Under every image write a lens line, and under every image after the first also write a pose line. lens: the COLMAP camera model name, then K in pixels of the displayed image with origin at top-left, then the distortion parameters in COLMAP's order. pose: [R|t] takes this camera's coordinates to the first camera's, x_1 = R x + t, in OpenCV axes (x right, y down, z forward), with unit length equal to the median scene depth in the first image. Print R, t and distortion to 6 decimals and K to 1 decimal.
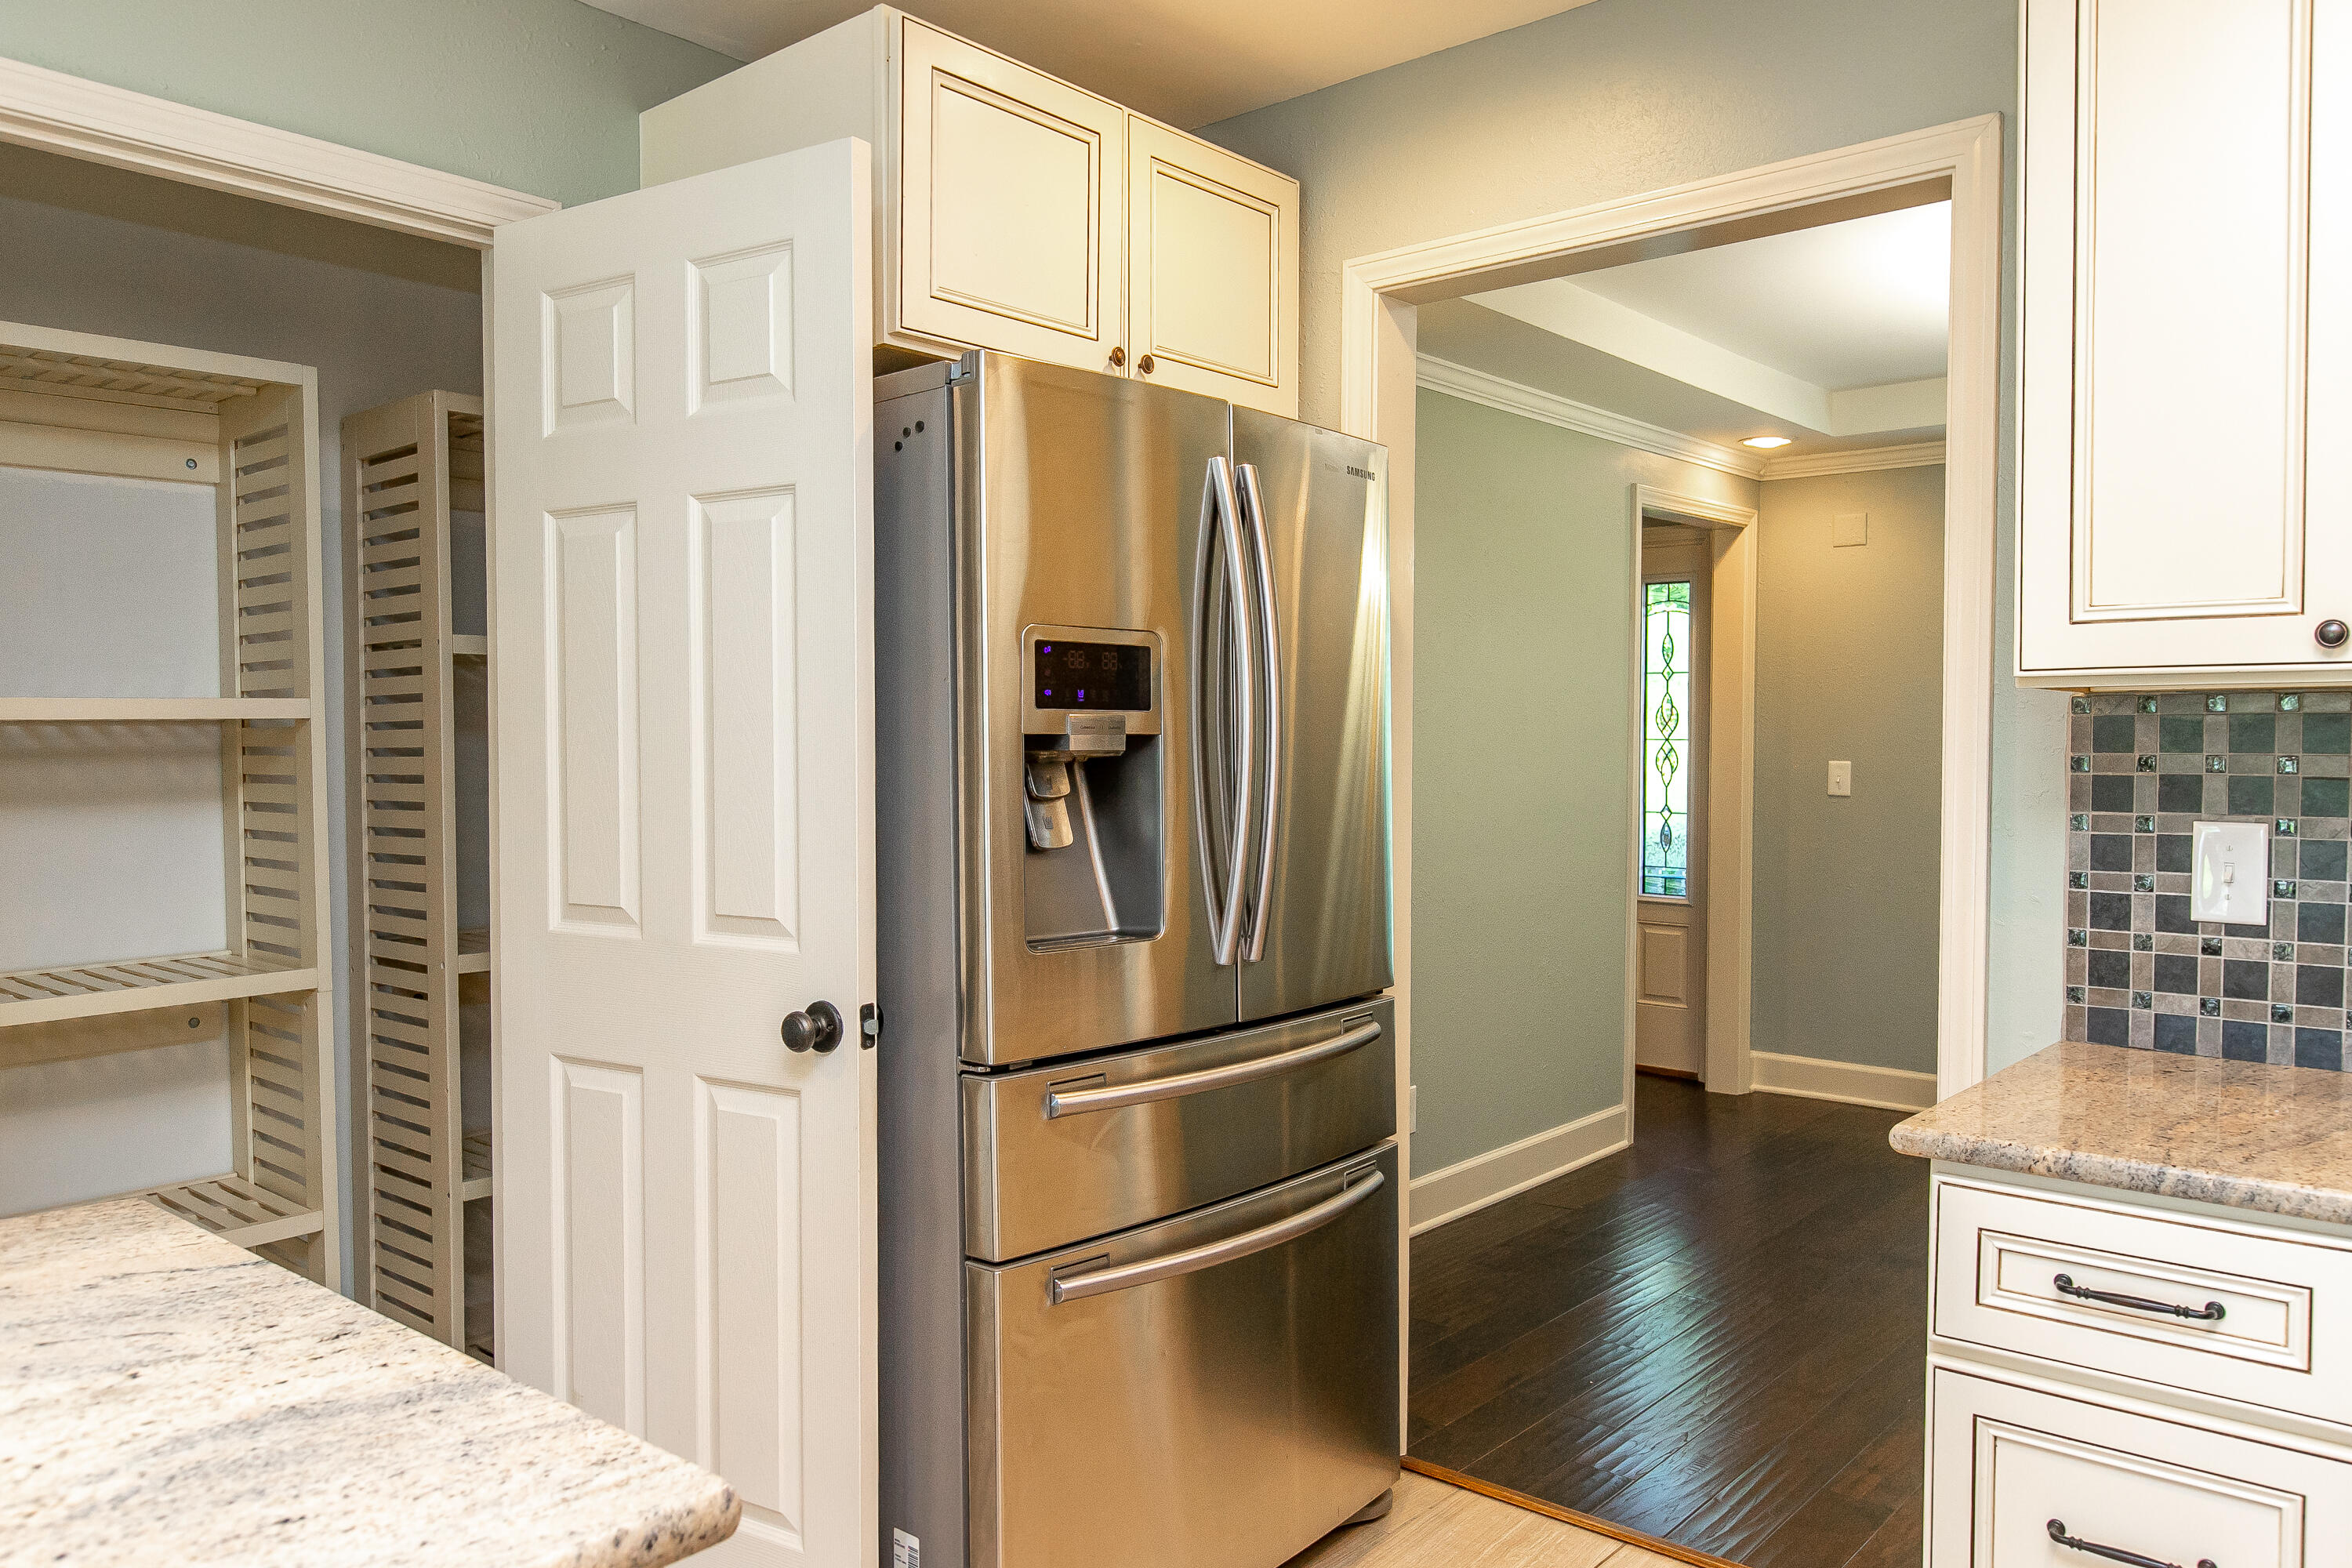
lens RADIAL K [[1693.5, 0, 1175.1], [0, 1693.5, 786.1], [0, 0, 1]] dist [0.008599, -0.000066]
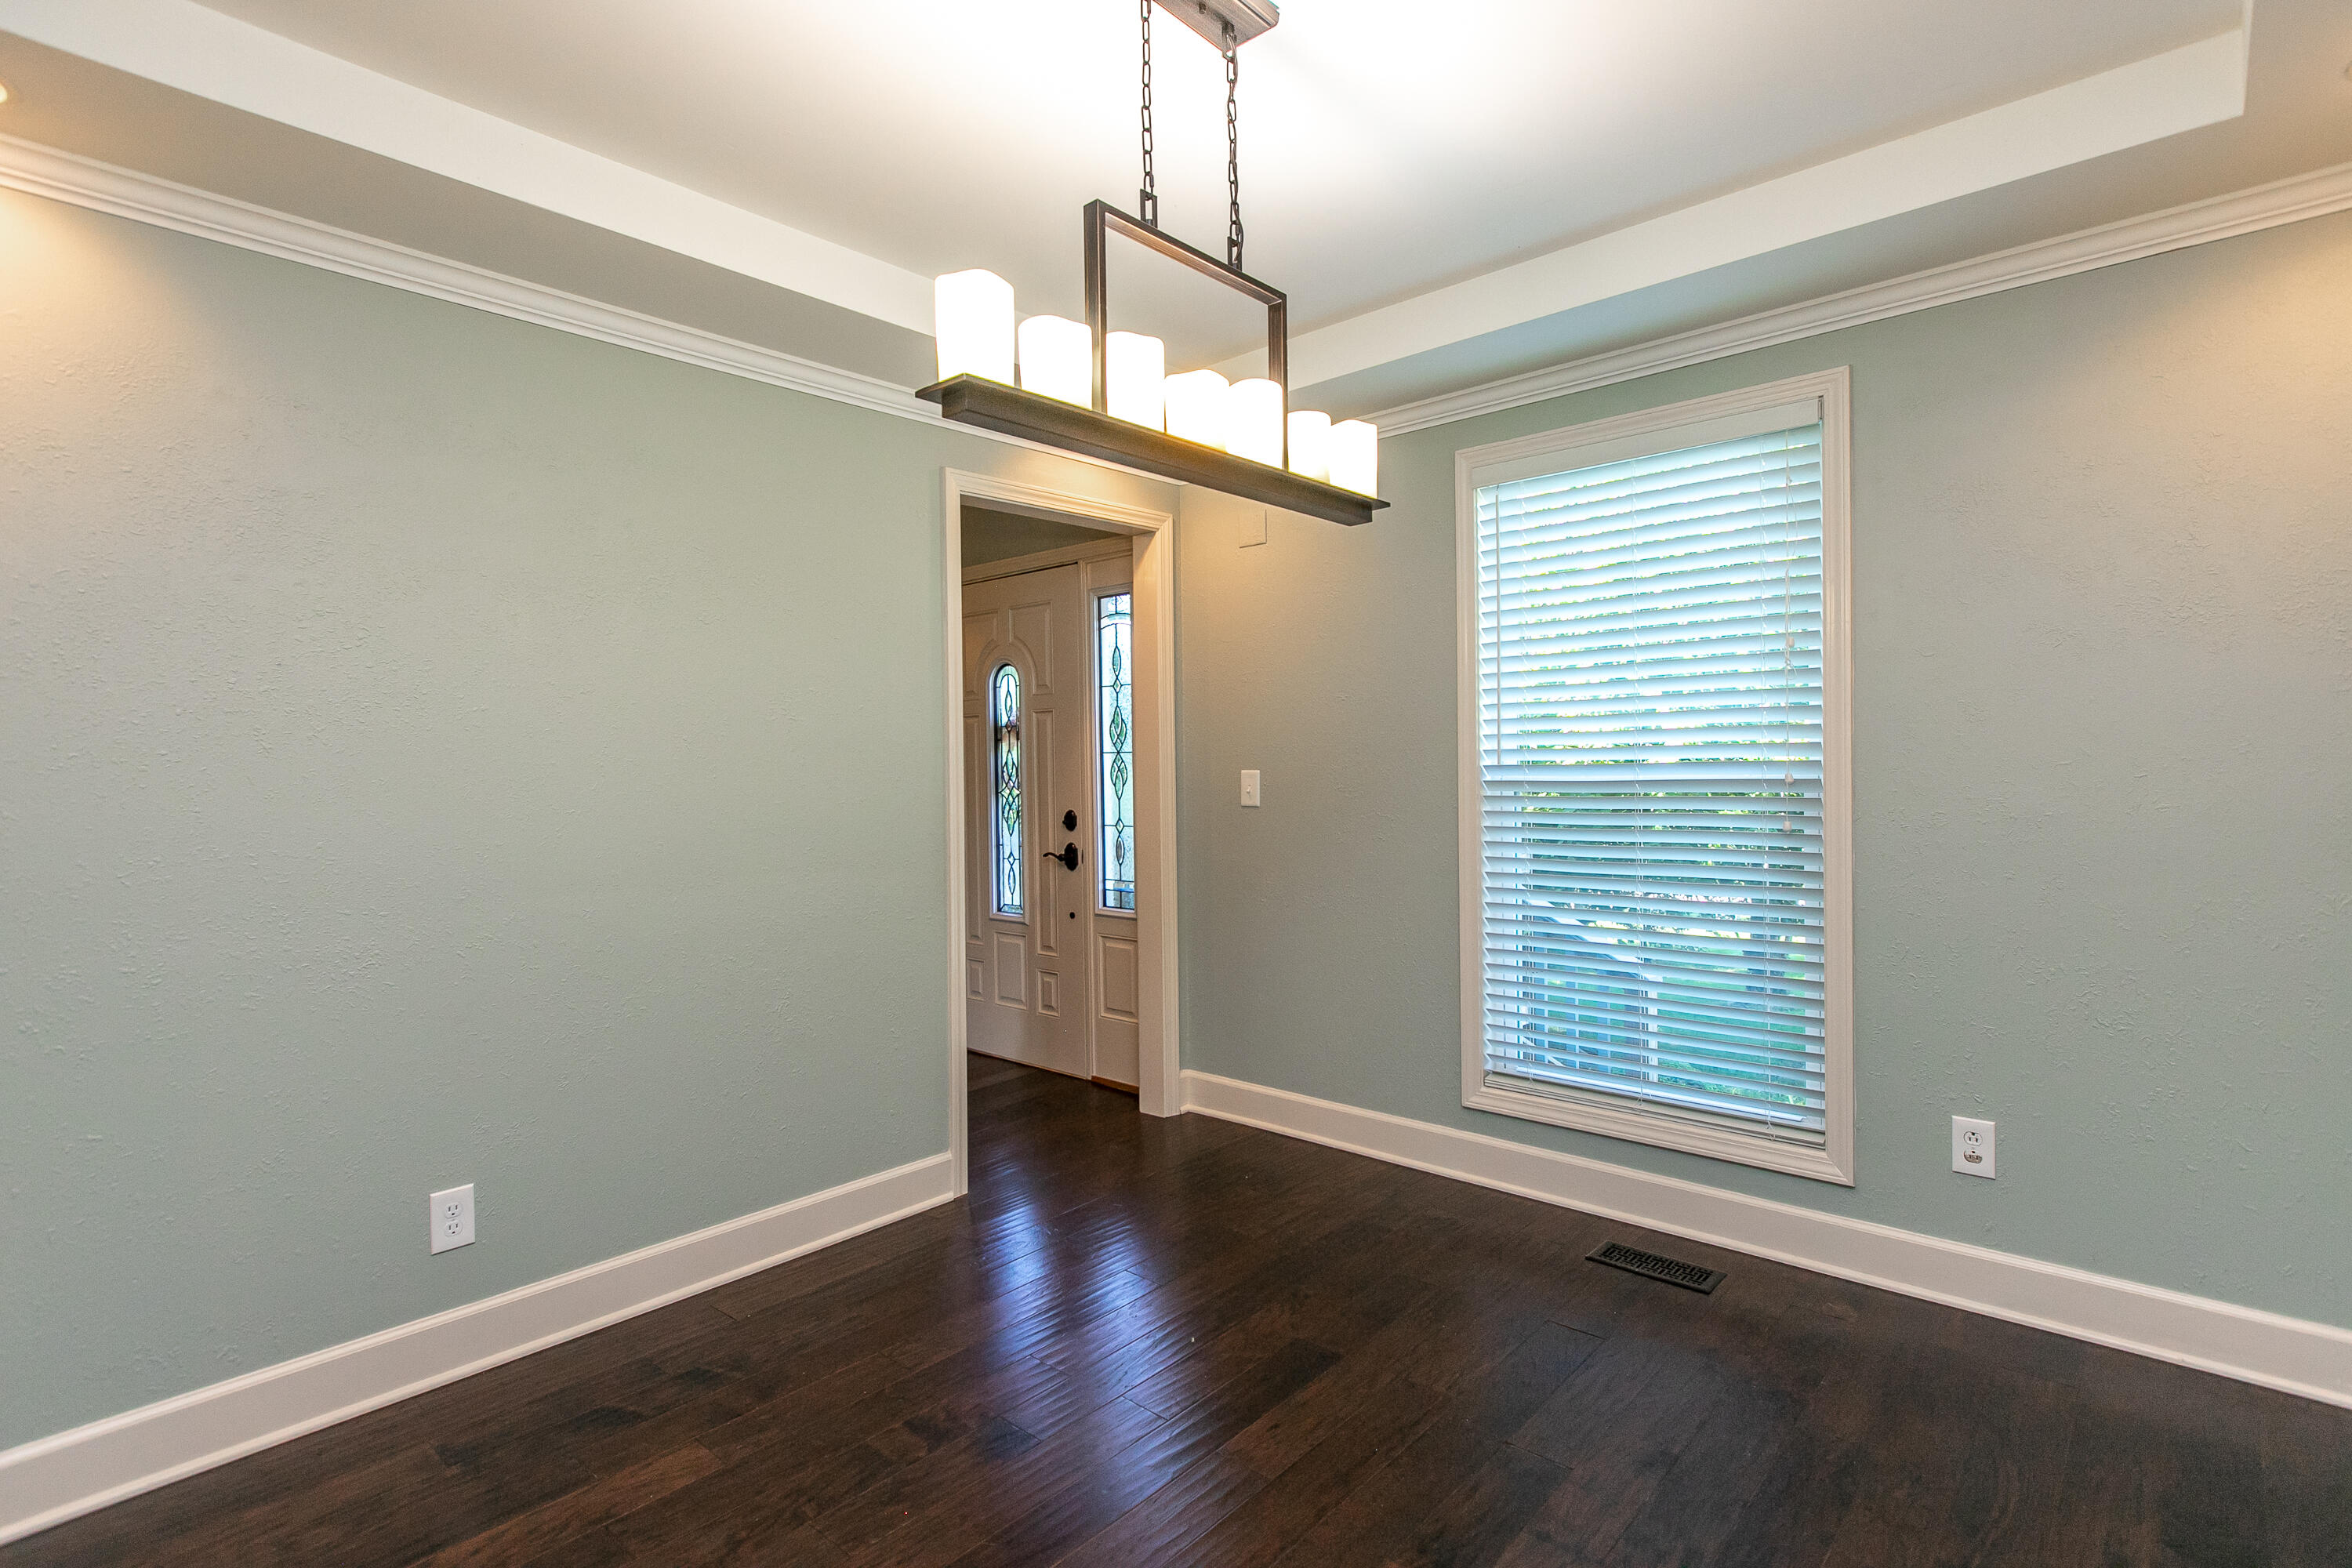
lens RADIAL K [[1135.5, 0, 1172.3], [0, 1135.5, 786.9], [0, 0, 1]] dist [-0.003868, -0.000114]
pose [[0.999528, -0.010089, -0.029018, 0.354091], [0.009749, 0.999883, -0.011828, 0.001144], [0.029134, 0.011540, 0.999509, 0.345359]]
